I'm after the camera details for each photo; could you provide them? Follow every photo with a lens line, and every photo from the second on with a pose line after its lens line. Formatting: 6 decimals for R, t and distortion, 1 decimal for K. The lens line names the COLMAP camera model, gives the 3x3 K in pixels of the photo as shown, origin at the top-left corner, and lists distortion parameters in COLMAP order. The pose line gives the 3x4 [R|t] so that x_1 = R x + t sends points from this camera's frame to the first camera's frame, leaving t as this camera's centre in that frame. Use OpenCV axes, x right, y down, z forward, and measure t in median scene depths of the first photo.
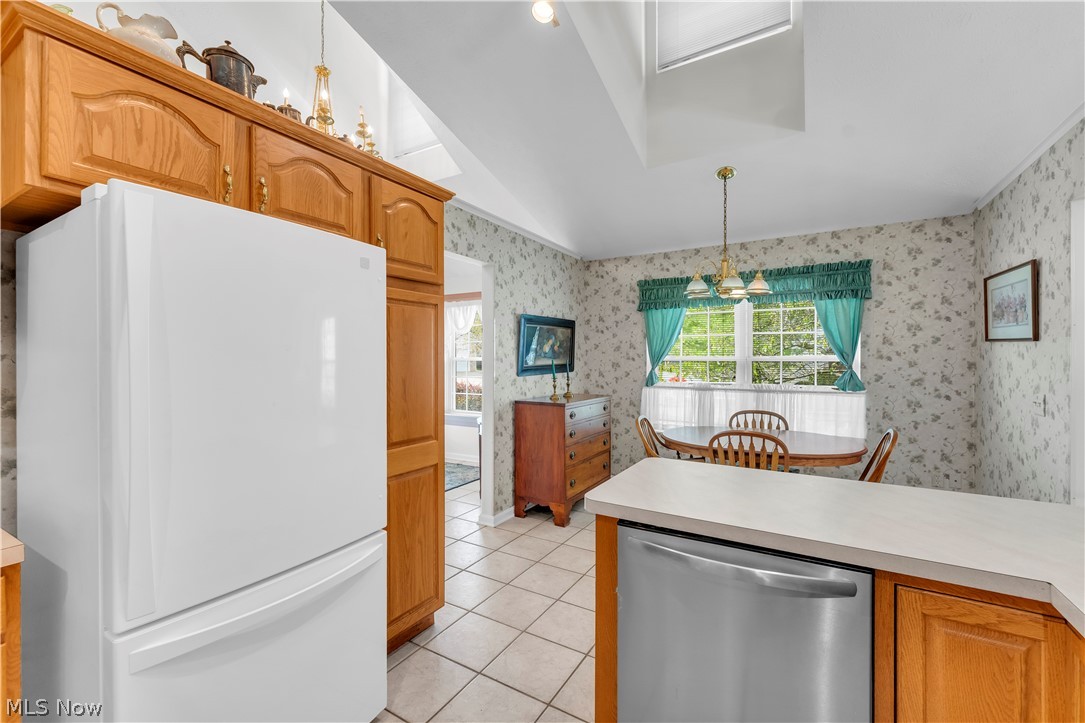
lens RADIAL K [[445.3, 0, 538.0], [0, 445.3, 358.3], [0, 0, 1]] dist [-0.001132, -0.000582]
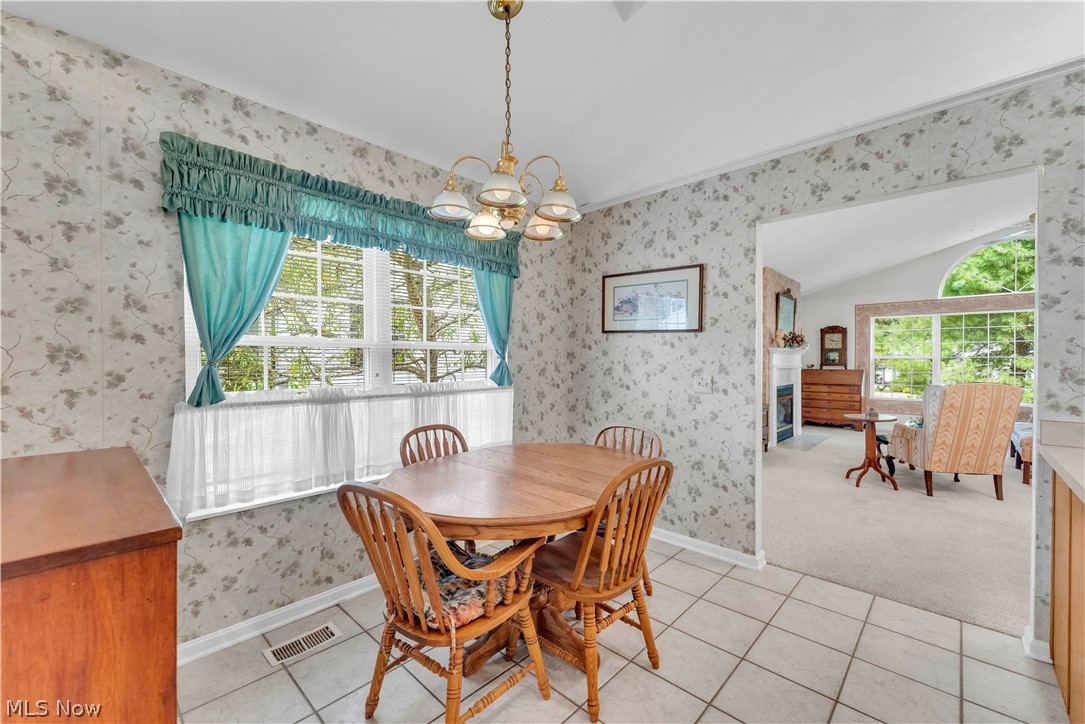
lens RADIAL K [[445.3, 0, 538.0], [0, 445.3, 358.8], [0, 0, 1]] dist [-0.001132, -0.000582]
pose [[0.212053, -0.001333, 0.977257, -0.085390], [-0.003681, 0.999991, 0.002163, 0.018939], [-0.977251, -0.004056, 0.212046, 0.676886]]
